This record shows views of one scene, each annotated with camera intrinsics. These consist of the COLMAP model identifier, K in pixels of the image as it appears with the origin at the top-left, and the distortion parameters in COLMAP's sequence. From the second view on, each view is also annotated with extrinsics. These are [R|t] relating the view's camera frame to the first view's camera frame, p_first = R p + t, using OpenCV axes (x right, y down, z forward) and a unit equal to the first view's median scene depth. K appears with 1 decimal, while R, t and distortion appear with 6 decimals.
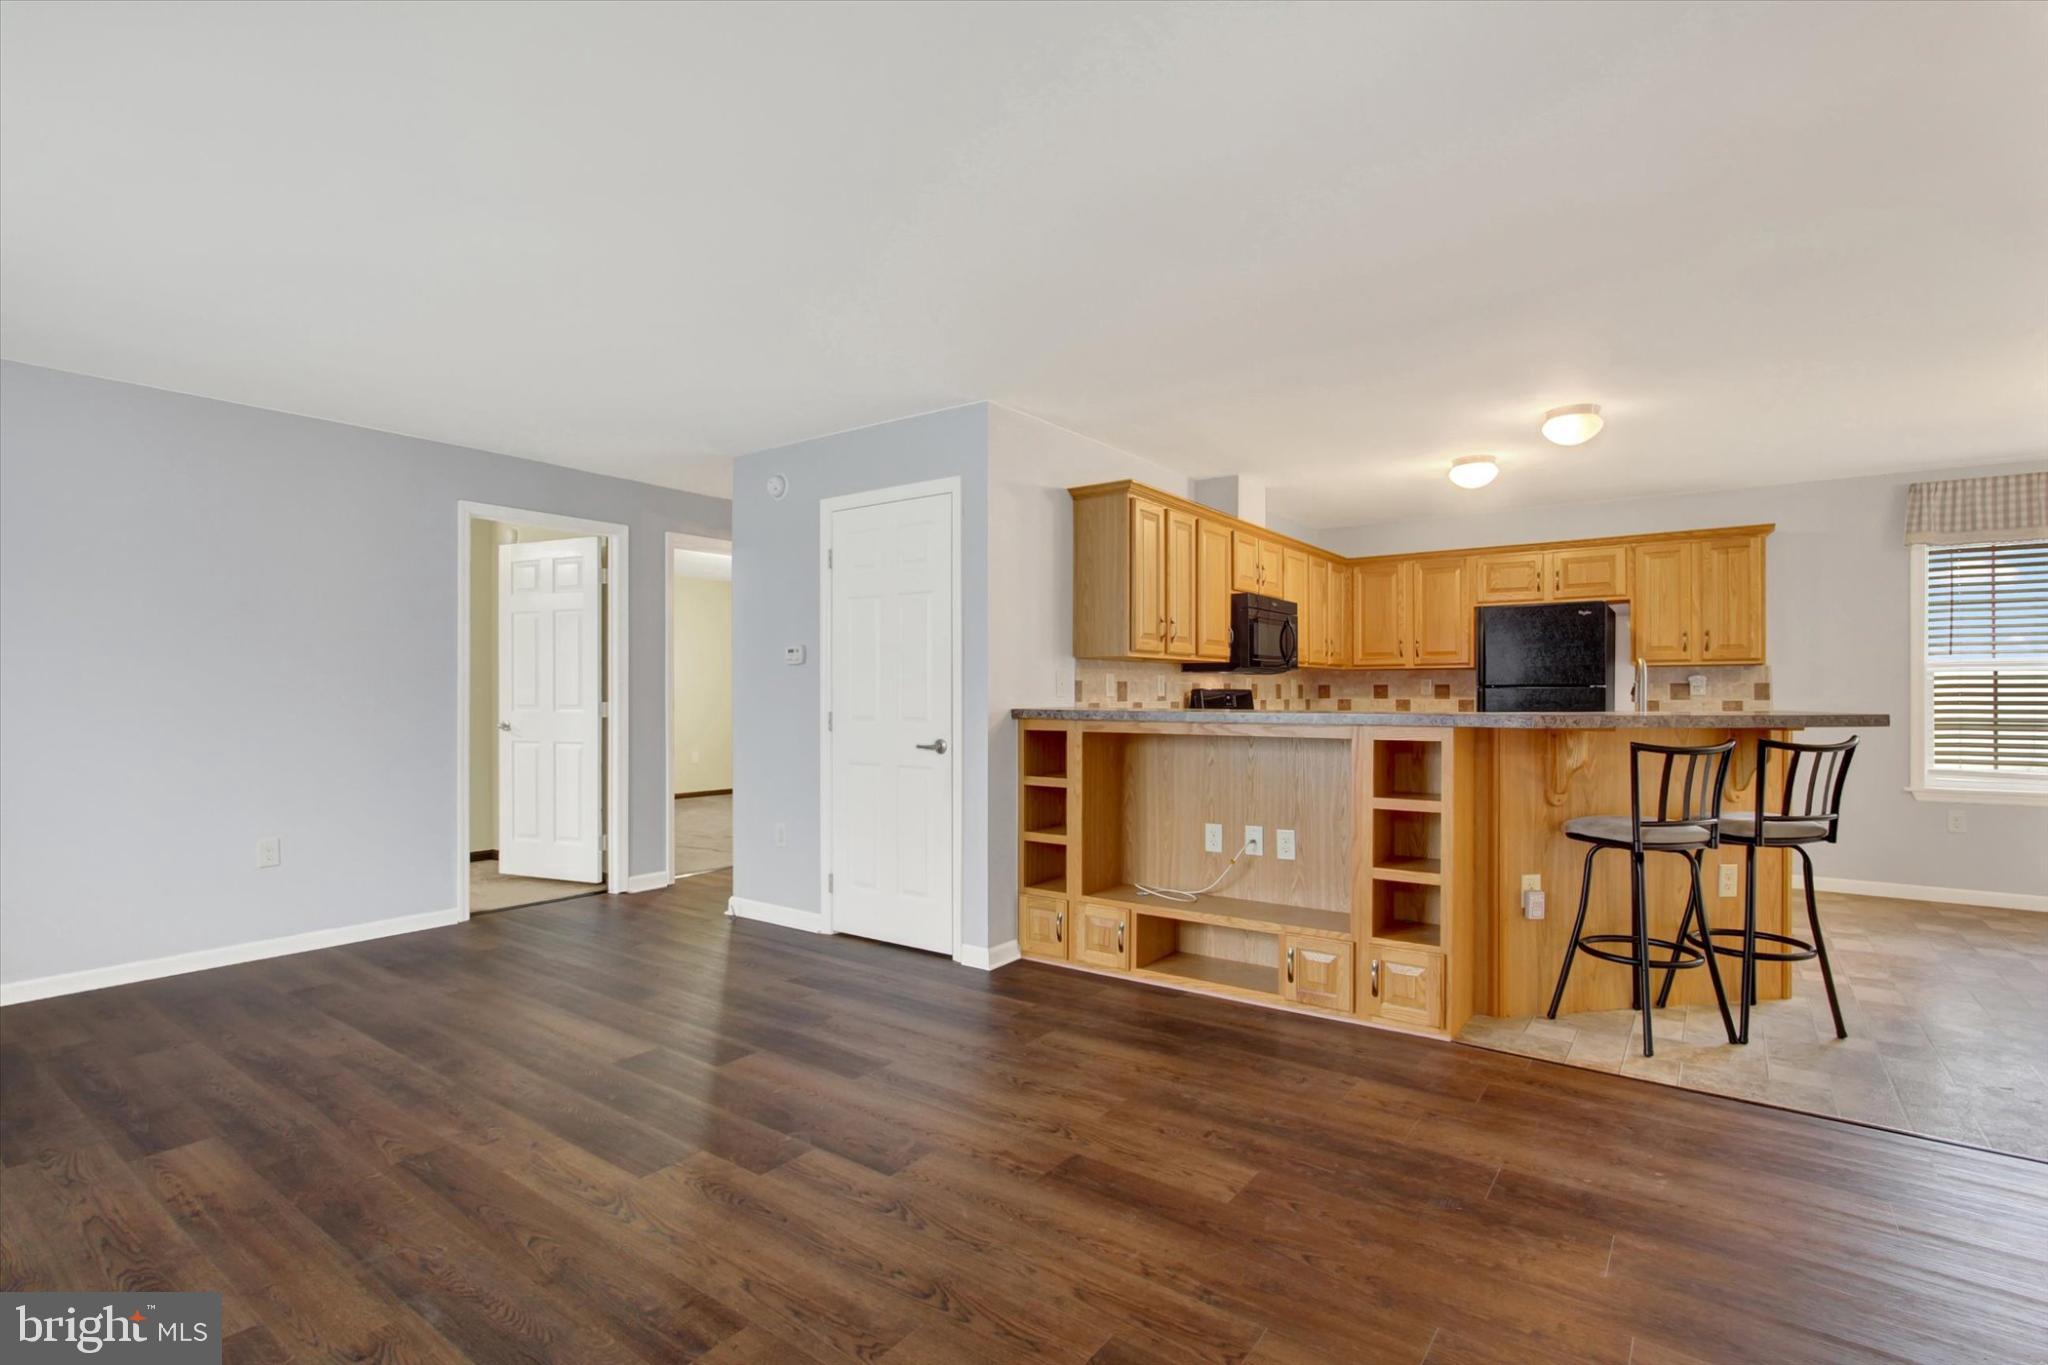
lens RADIAL K [[965.0, 0, 1031.6], [0, 965.0, 675.4], [0, 0, 1]] dist [-0.013281, 0.001338]
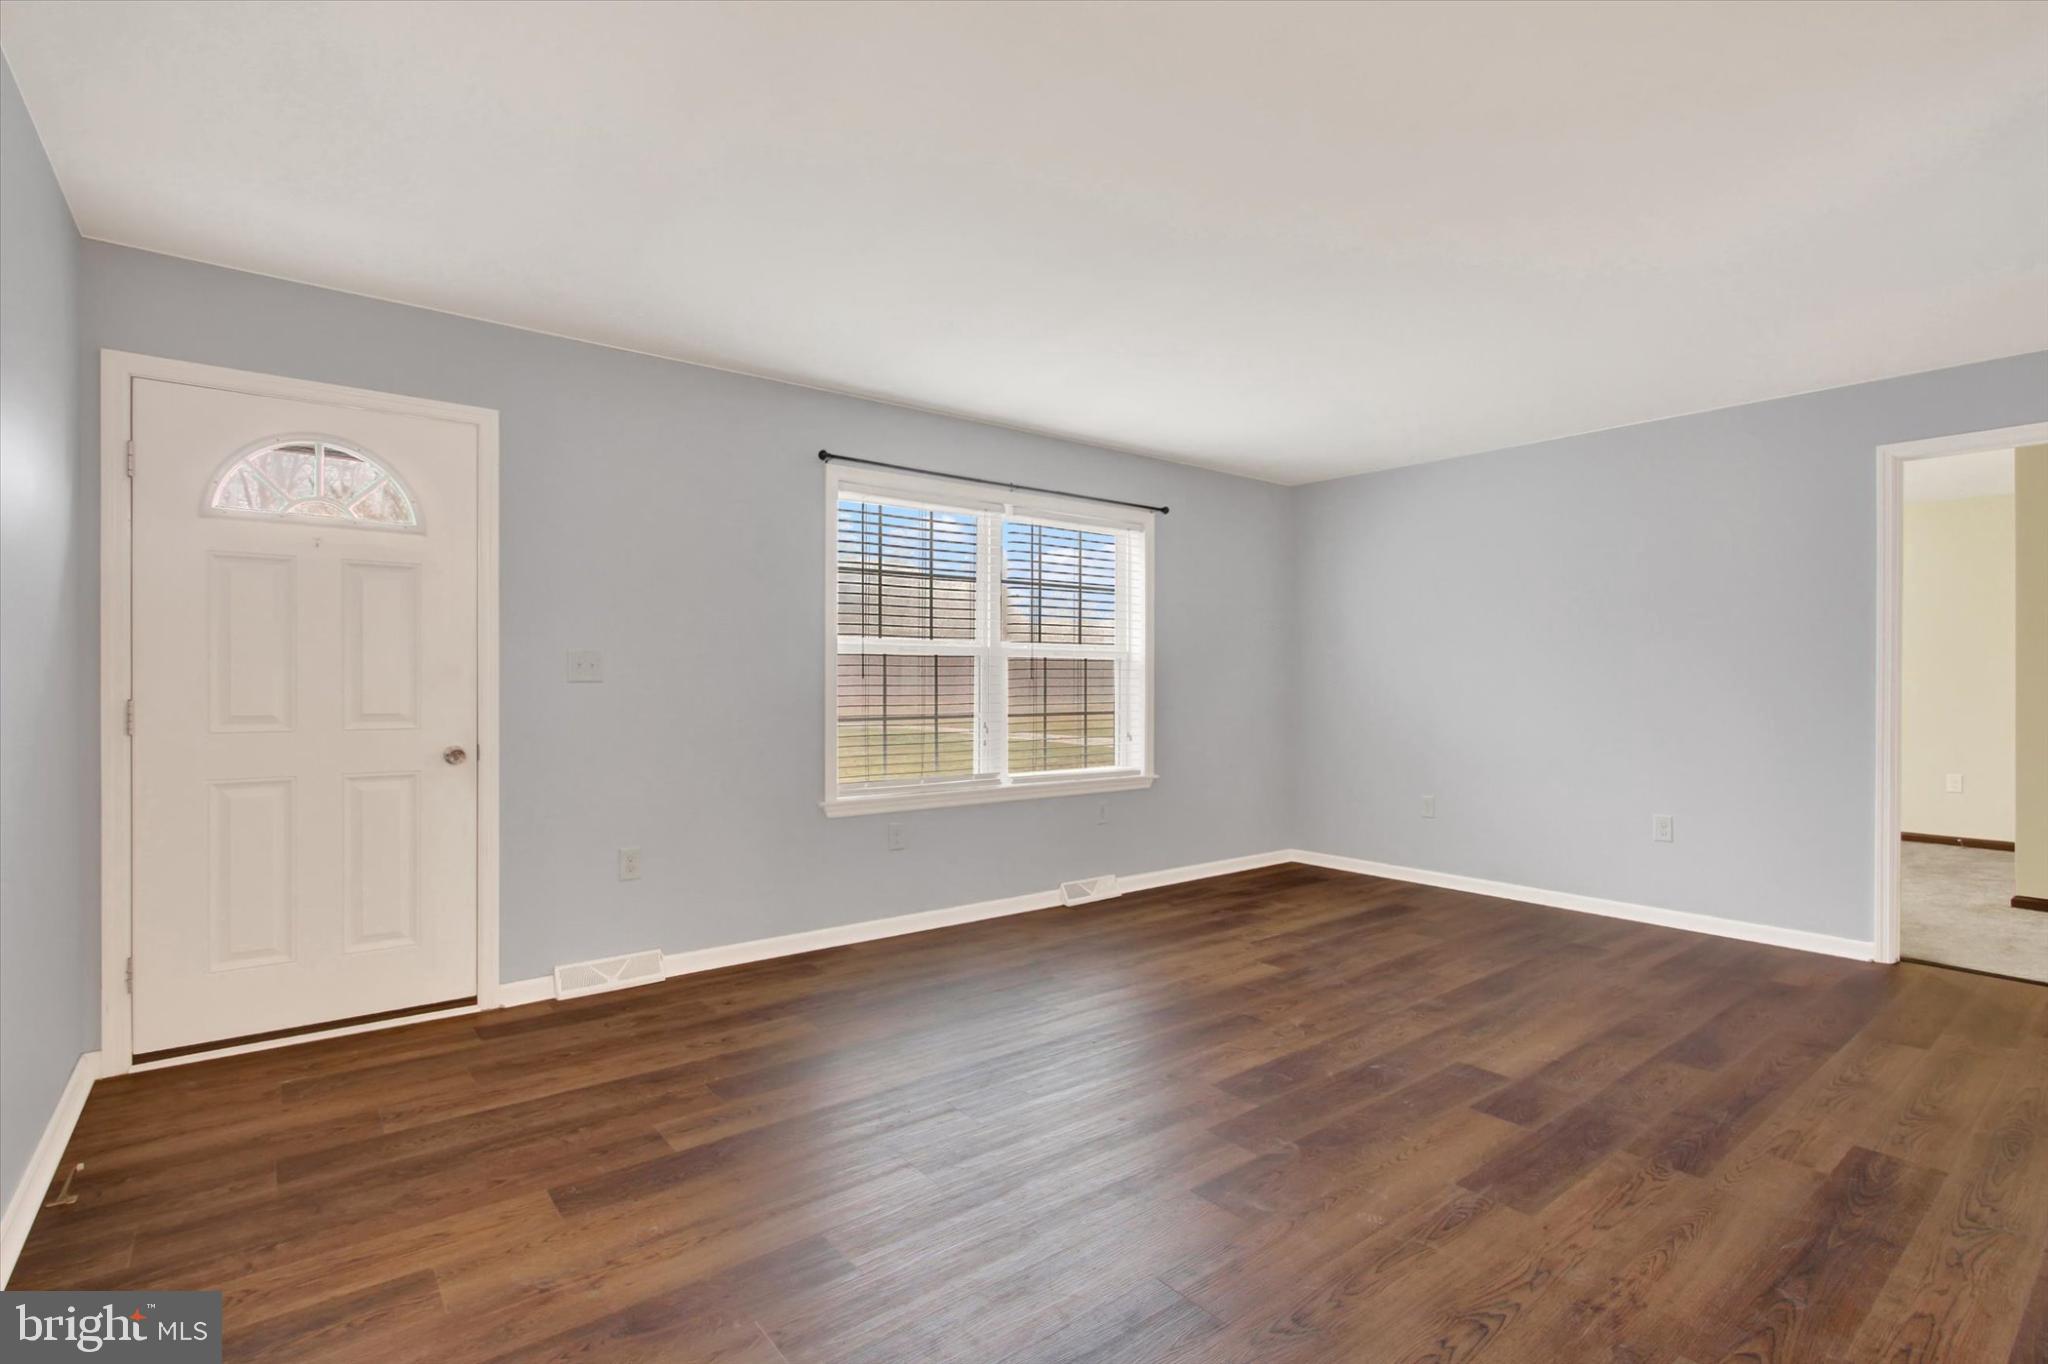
lens RADIAL K [[965.0, 0, 1031.6], [0, 965.0, 674.9], [0, 0, 1]] dist [-0.013281, 0.001338]
pose [[-0.271779, -0.007664, -0.962329, 0.483450], [0.016611, 0.999782, -0.012653, 0.012347], [0.962216, -0.019424, -0.271592, 0.659227]]
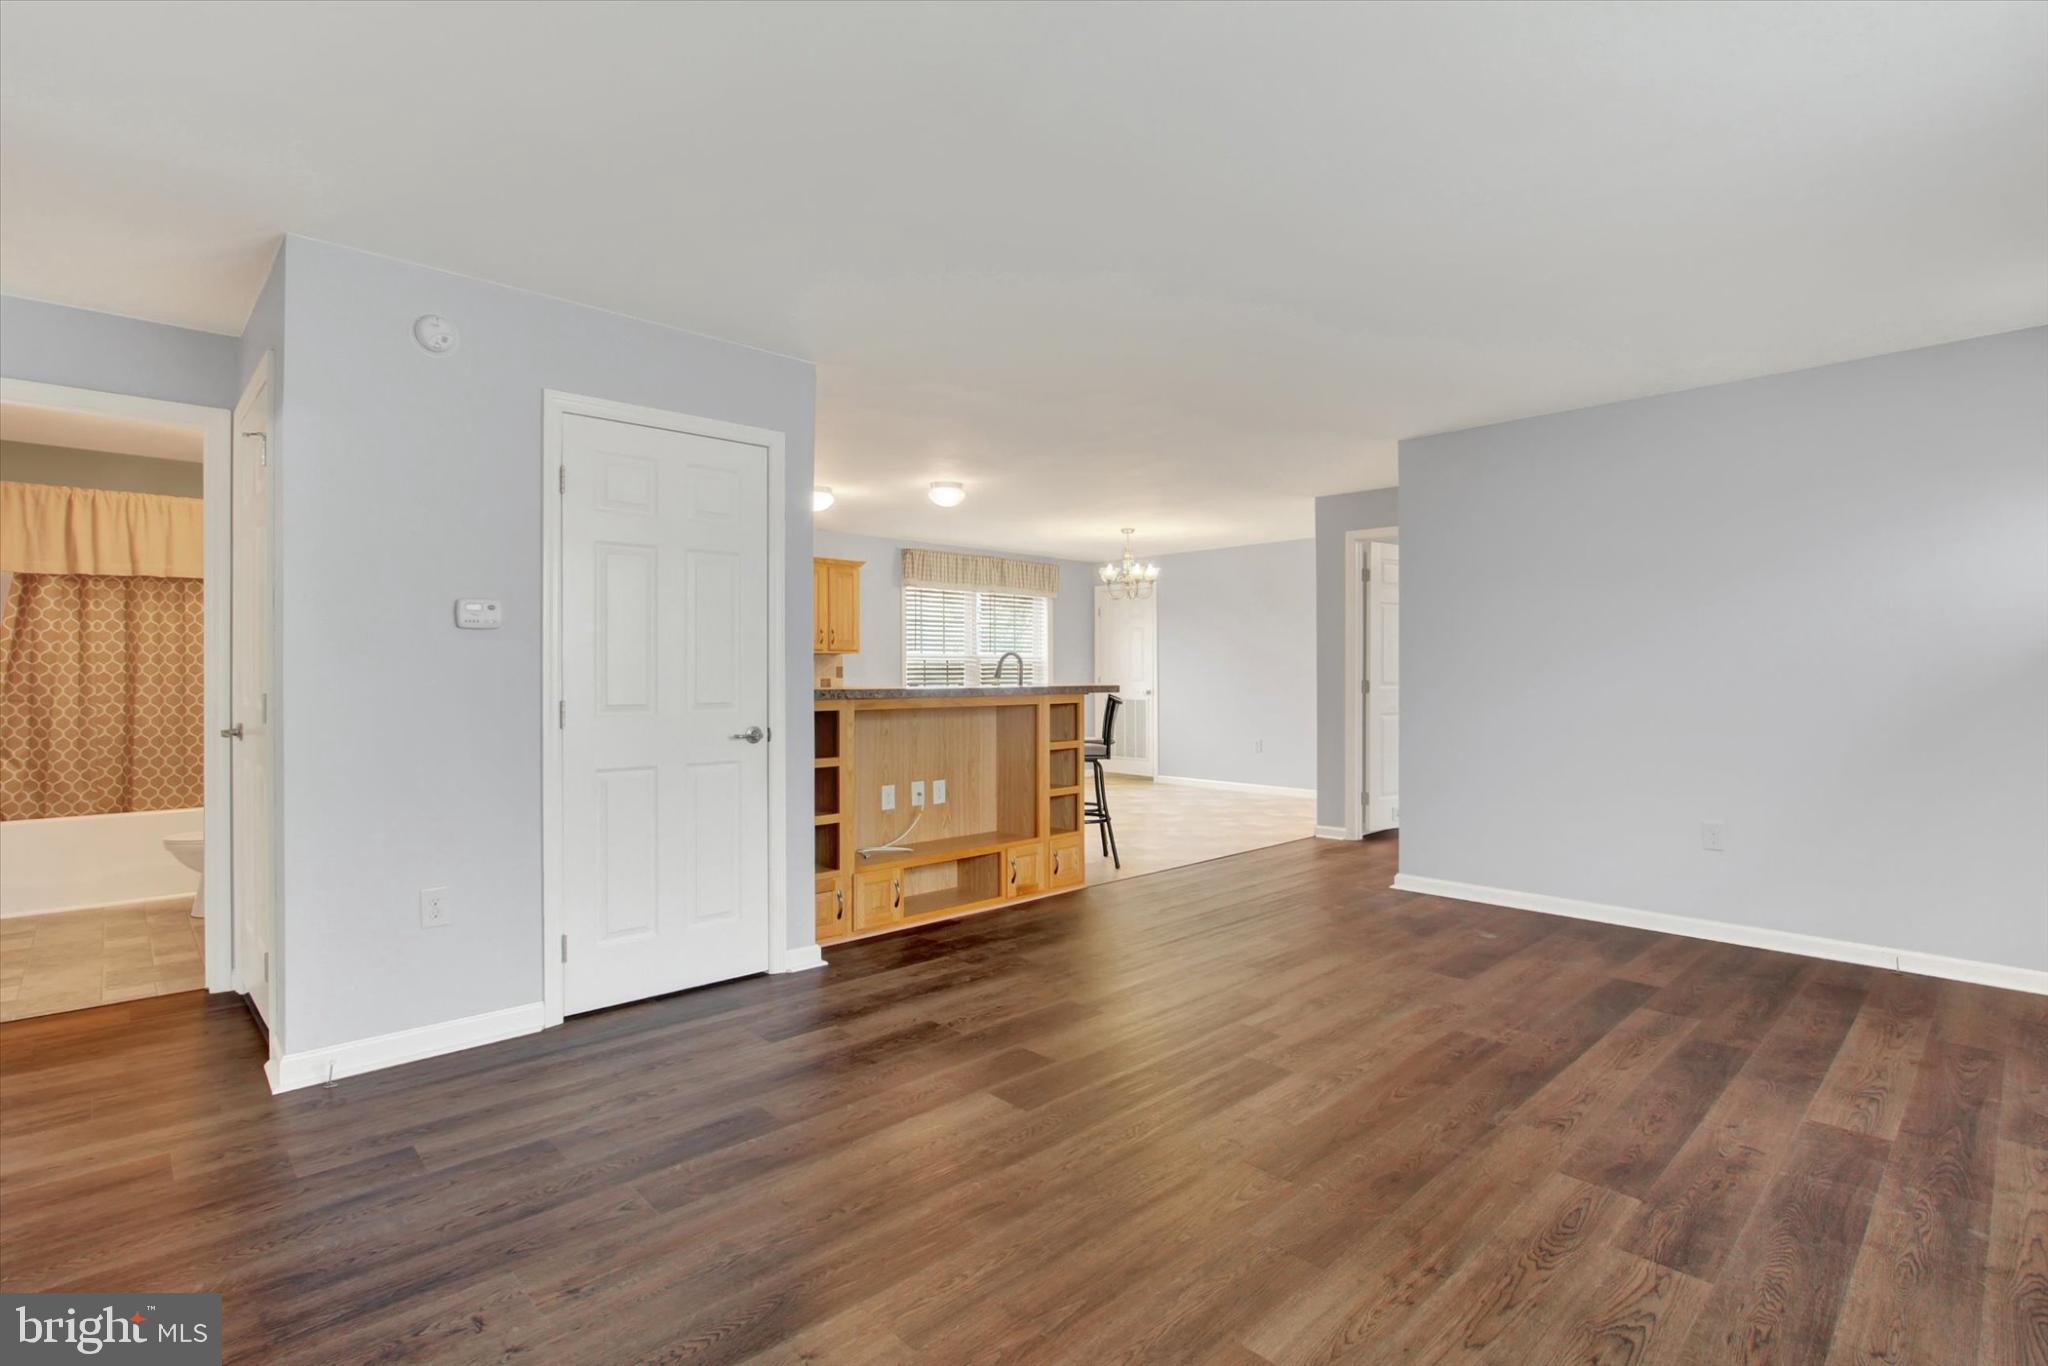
lens RADIAL K [[965.0, 0, 1031.6], [0, 965.0, 675.9], [0, 0, 1]] dist [-0.013281, 0.001338]
pose [[0.183101, -0.002813, 0.983090, -0.976663], [-0.018140, 0.999816, 0.006239, 0.011592], [-0.982927, -0.018976, 0.183016, 0.653362]]
